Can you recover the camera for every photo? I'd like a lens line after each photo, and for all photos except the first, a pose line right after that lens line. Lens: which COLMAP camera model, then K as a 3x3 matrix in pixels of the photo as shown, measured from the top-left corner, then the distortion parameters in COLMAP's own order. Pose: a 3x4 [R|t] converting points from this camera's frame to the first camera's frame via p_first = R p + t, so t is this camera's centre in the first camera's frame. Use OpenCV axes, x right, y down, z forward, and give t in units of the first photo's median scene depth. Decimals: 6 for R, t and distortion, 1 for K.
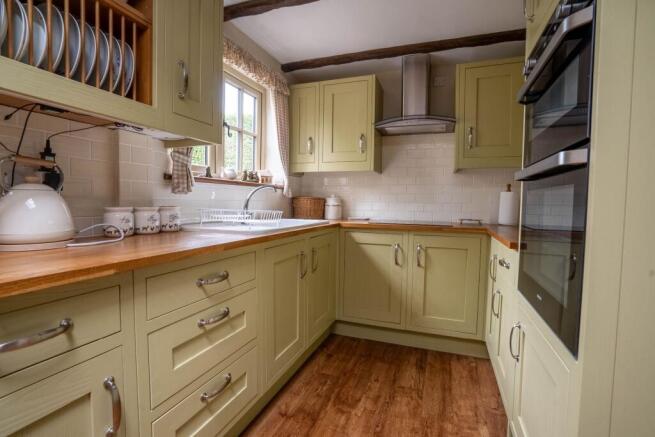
lens RADIAL K [[305.9, 0, 326.7], [0, 305.9, 214.8], [0, 0, 1]] dist [-0.058003, 0.024149]
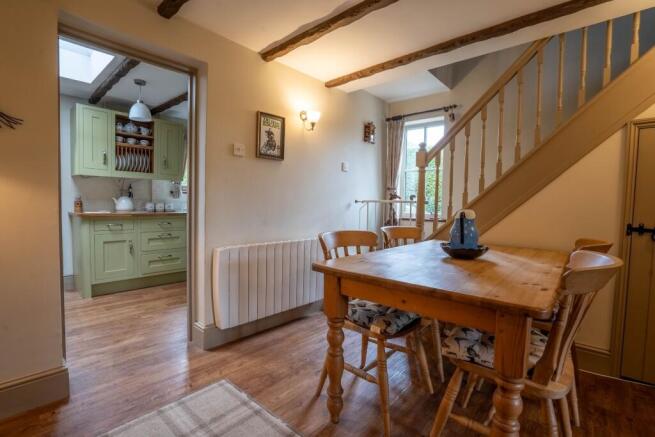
lens RADIAL K [[305.9, 0, 326.7], [0, 305.9, 214.8], [0, 0, 1]] dist [-0.058003, 0.024149]
pose [[0.936641, 0.032934, -0.348738, 2.457704], [-0.033233, 0.999434, 0.005128, 0.028809], [0.348710, 0.006786, 0.937206, -1.521636]]
